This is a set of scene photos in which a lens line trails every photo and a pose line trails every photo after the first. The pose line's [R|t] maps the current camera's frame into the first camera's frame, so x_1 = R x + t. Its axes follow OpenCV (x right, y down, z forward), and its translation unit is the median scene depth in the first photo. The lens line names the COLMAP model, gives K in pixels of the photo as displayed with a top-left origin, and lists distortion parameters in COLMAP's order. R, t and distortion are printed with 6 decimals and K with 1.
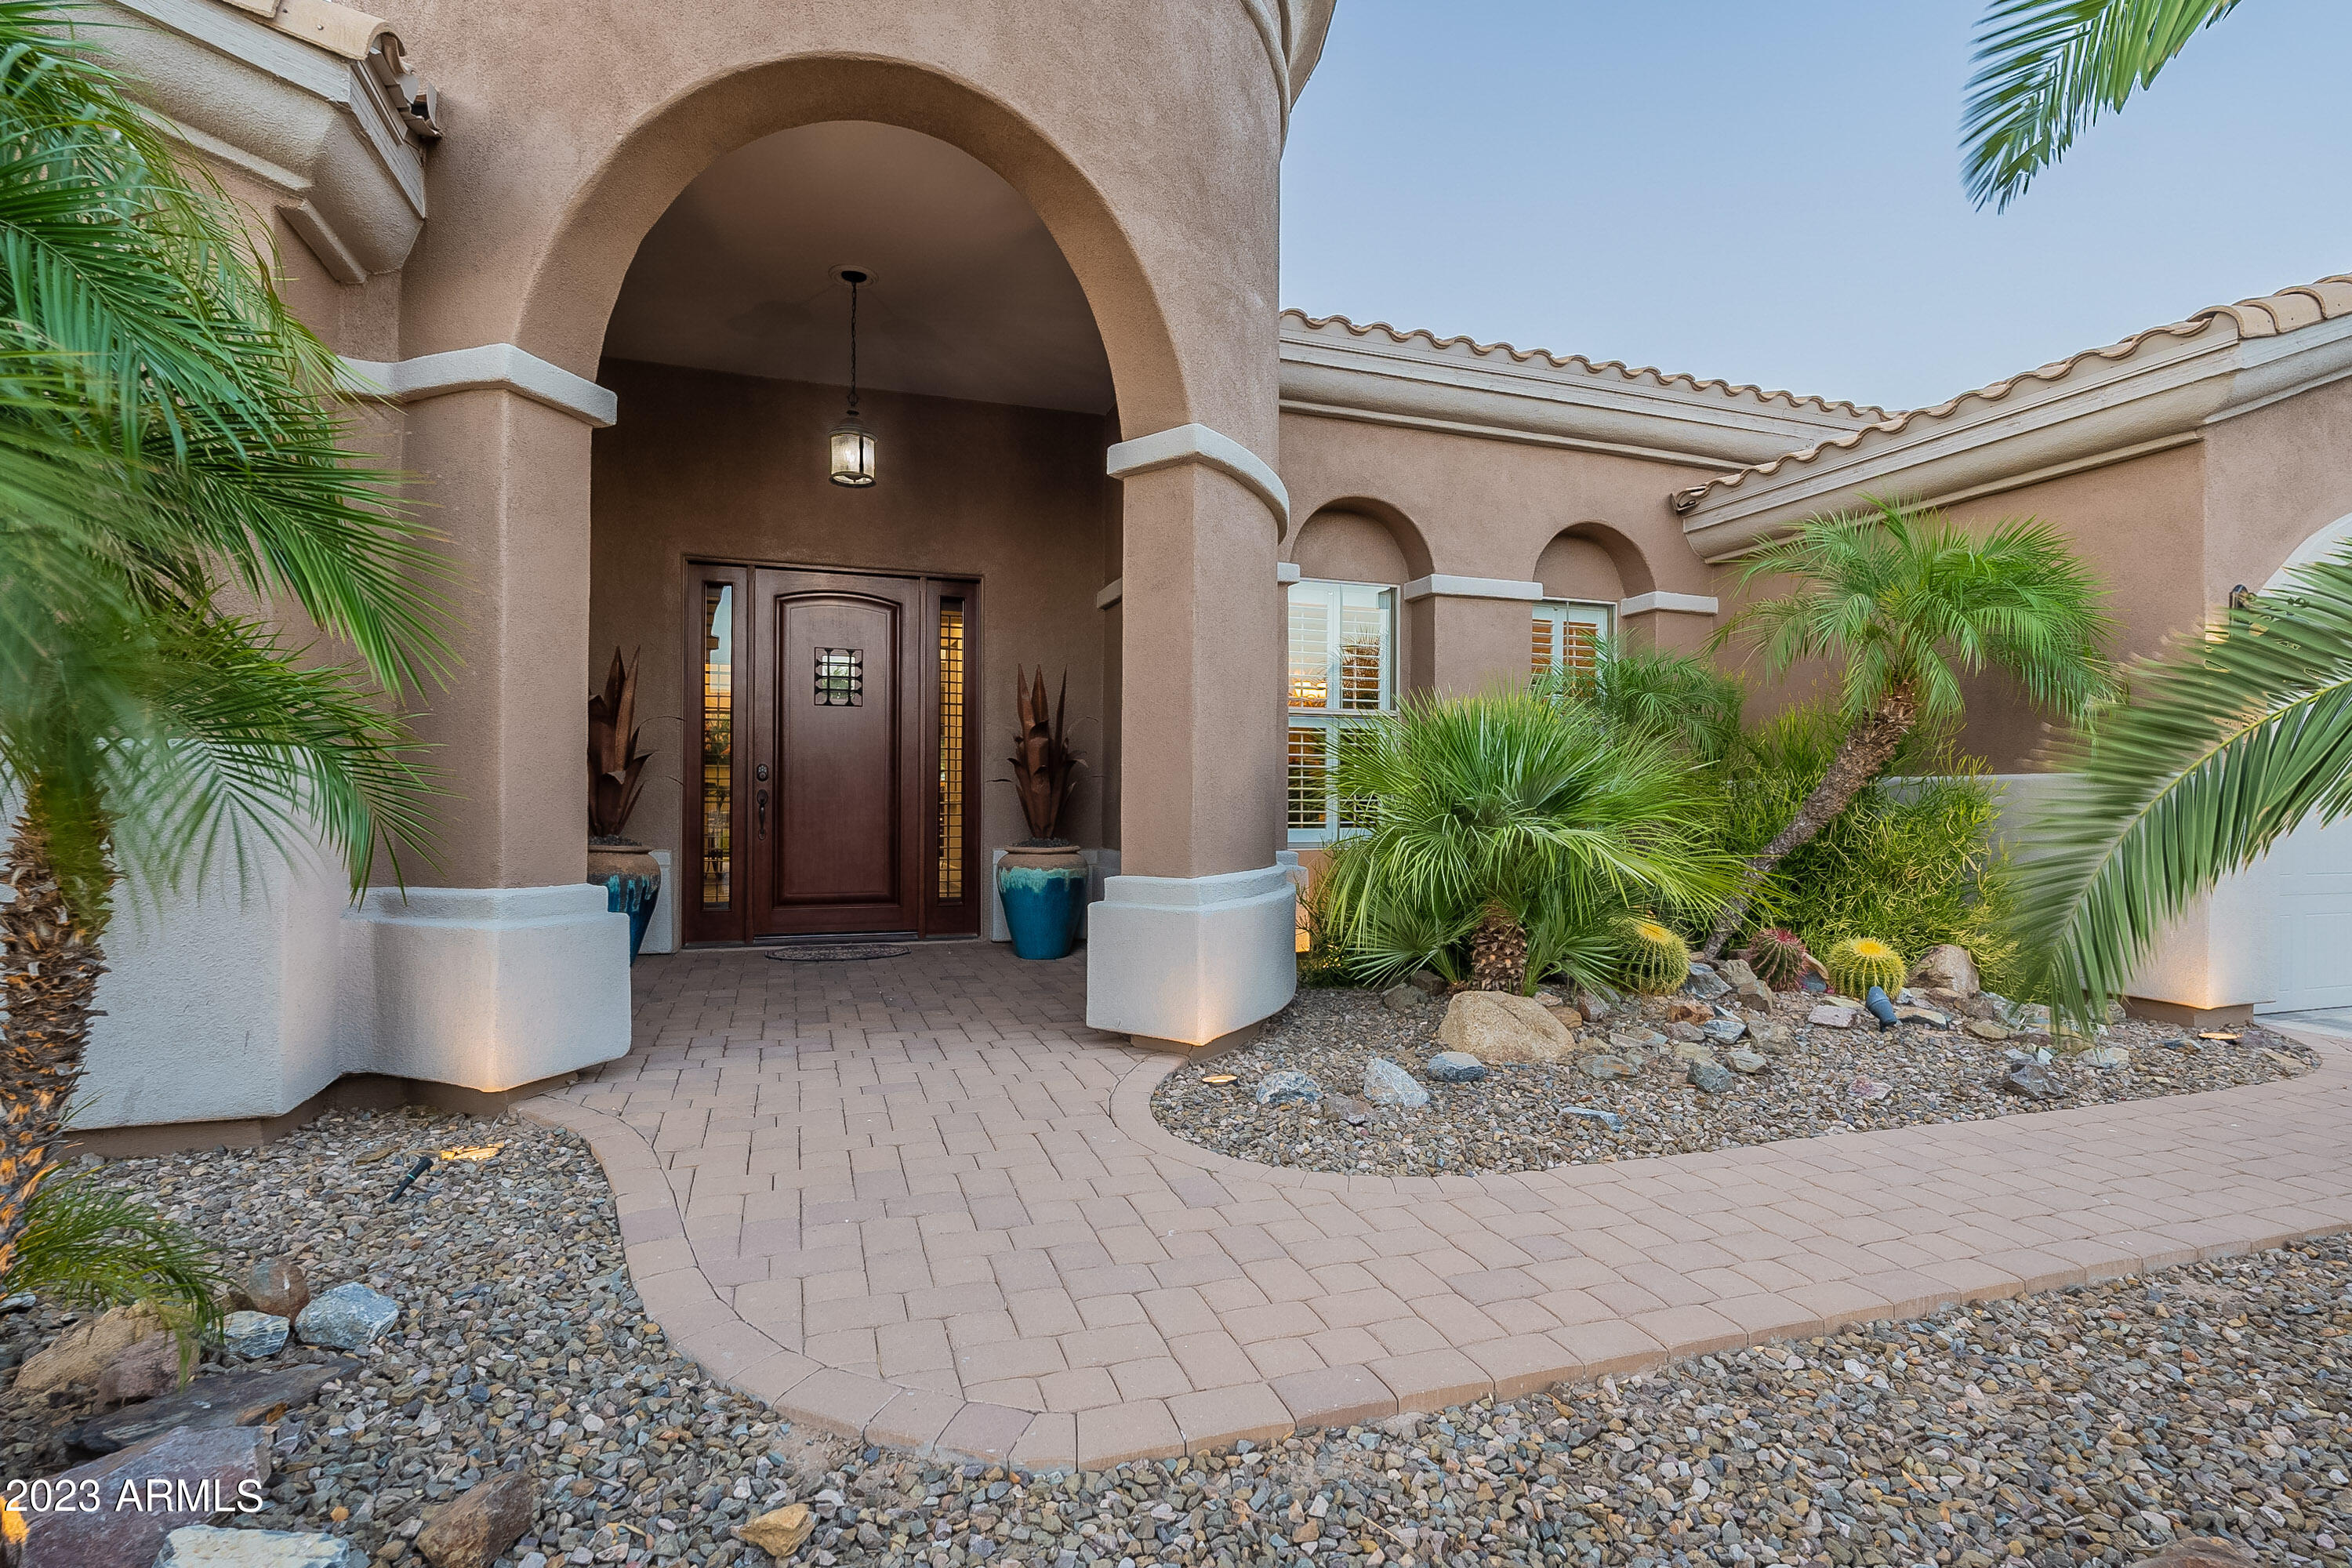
lens RADIAL K [[1089.5, 0, 1176.1], [0, 1089.5, 788.2], [0, 0, 1]] dist [-0.004738, 0.001516]
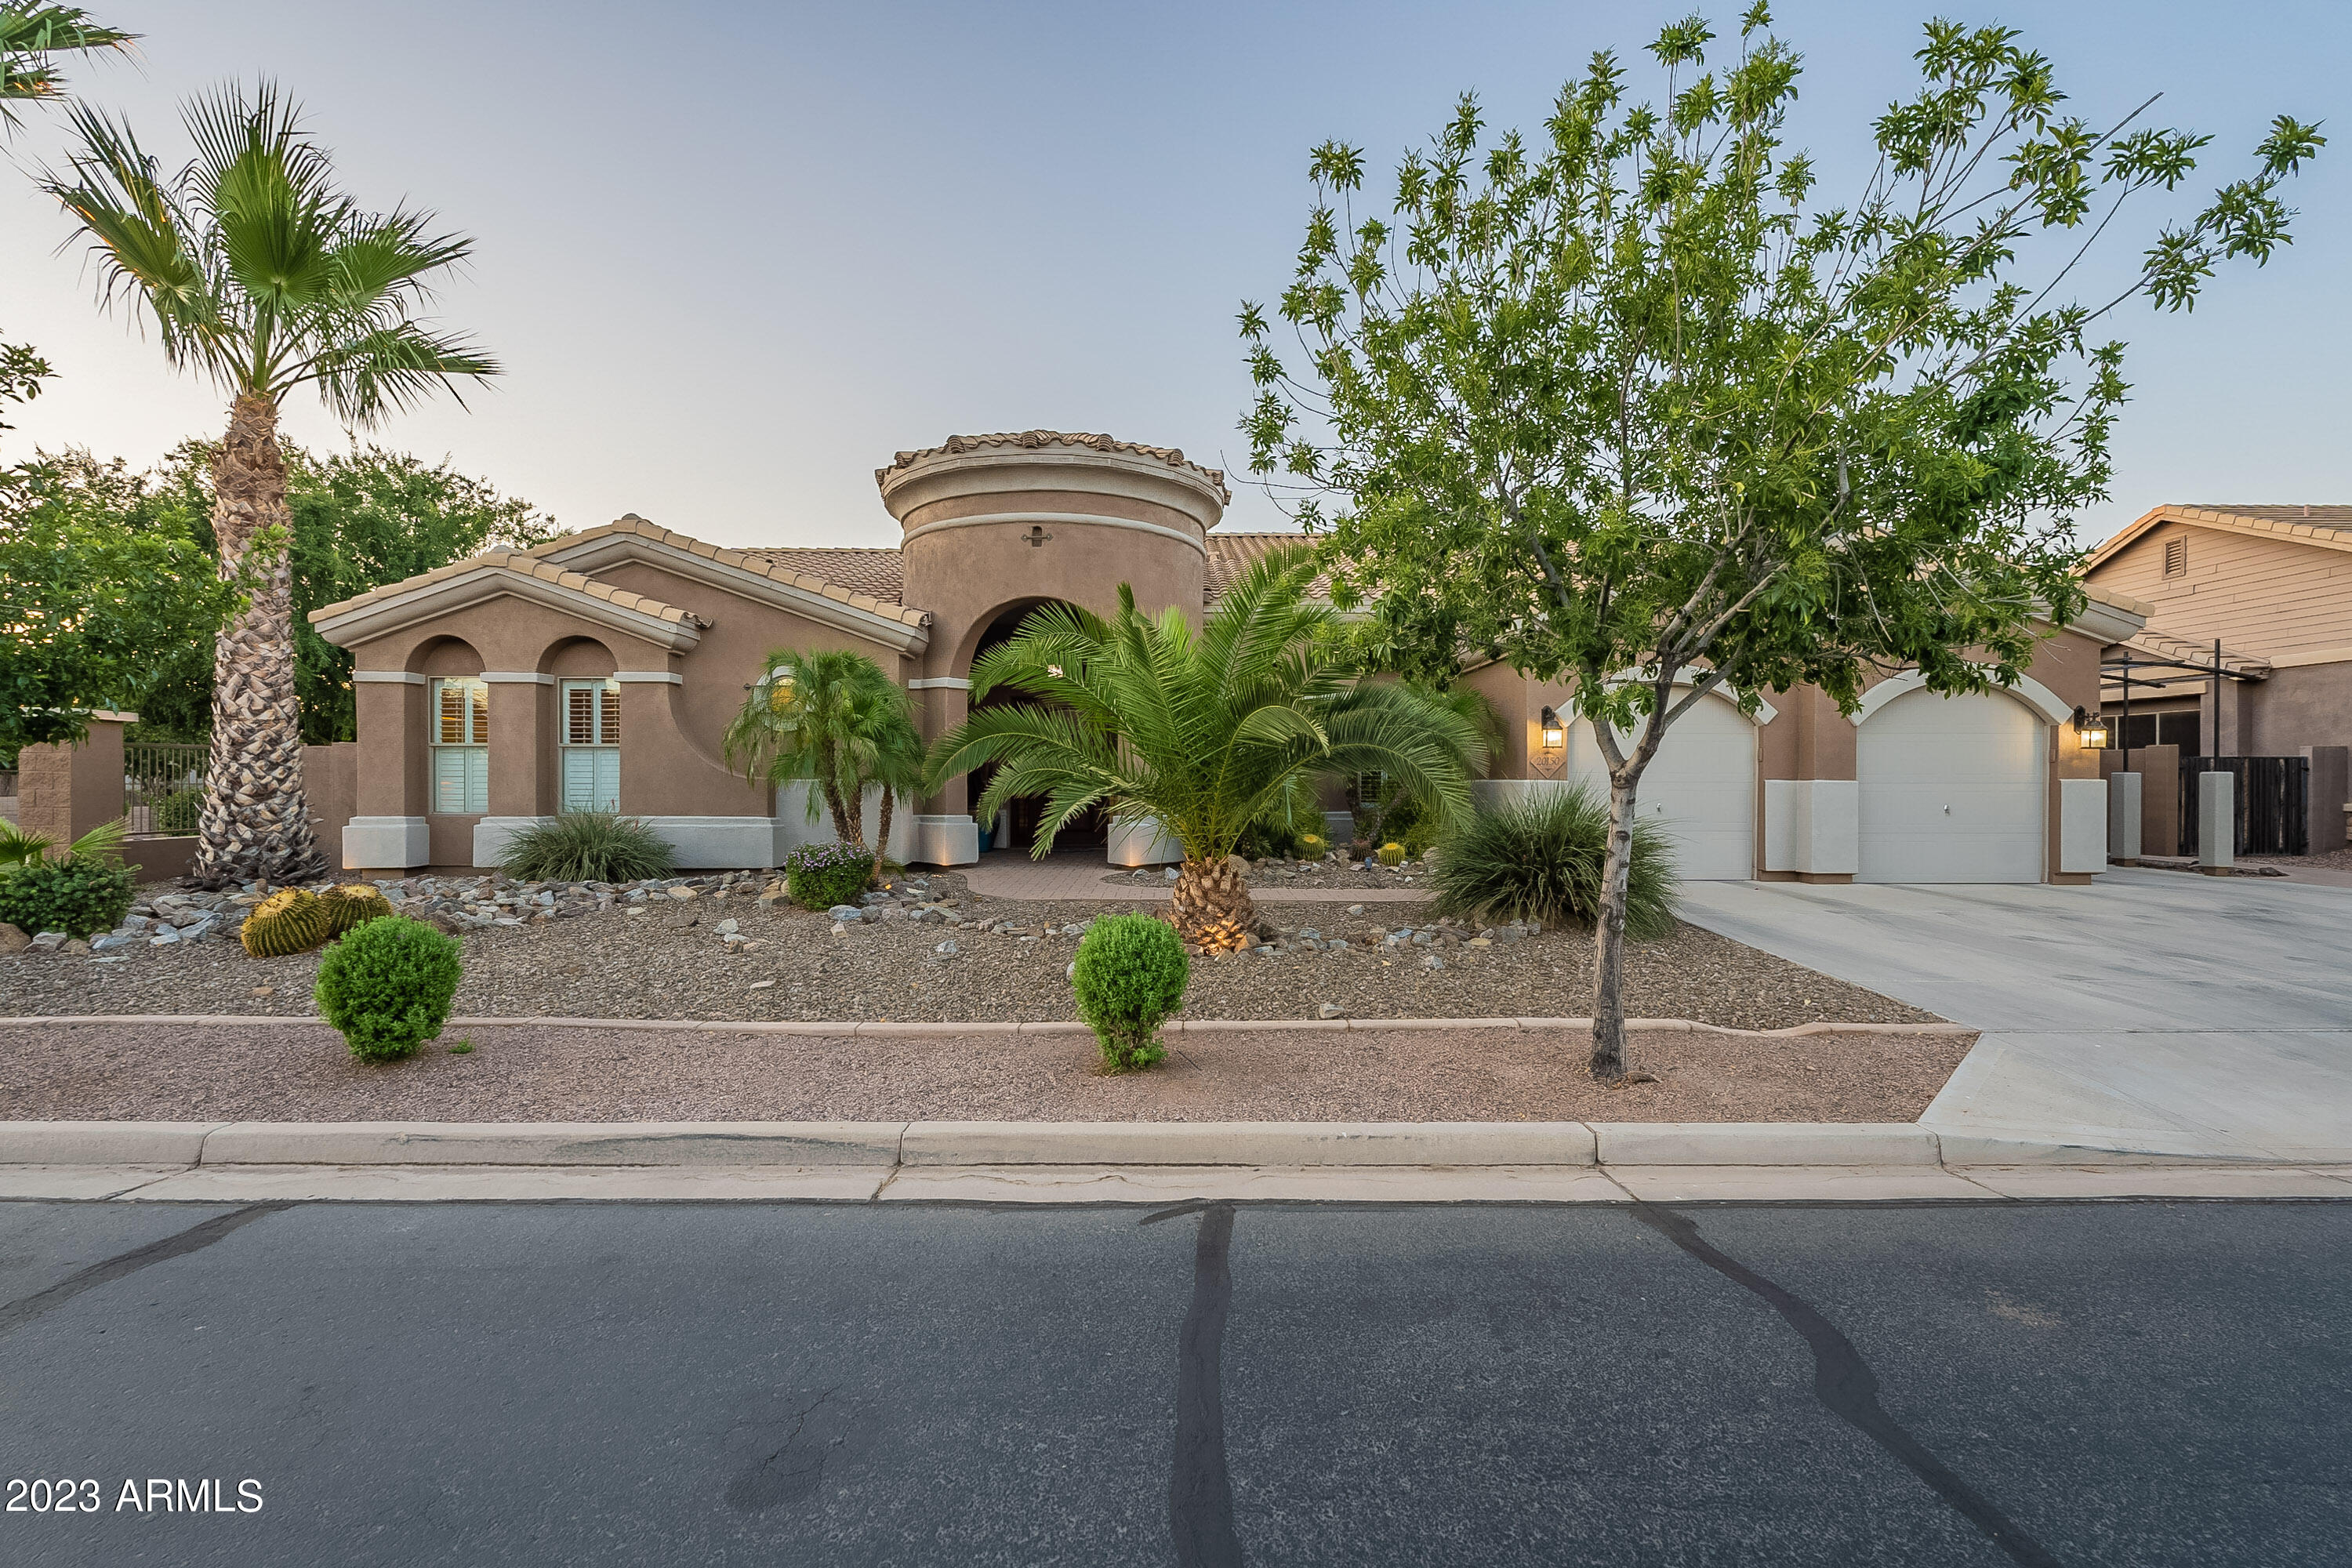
lens RADIAL K [[1051.0, 0, 1179.4], [0, 1051.0, 788.2], [0, 0, 1]] dist [-0.002825, 0.000042]
pose [[0.941314, -0.001565, -0.337528, 1.466429], [0.003387, 0.999983, 0.004812, -0.031134], [0.337515, -0.005672, 0.941303, -2.311236]]
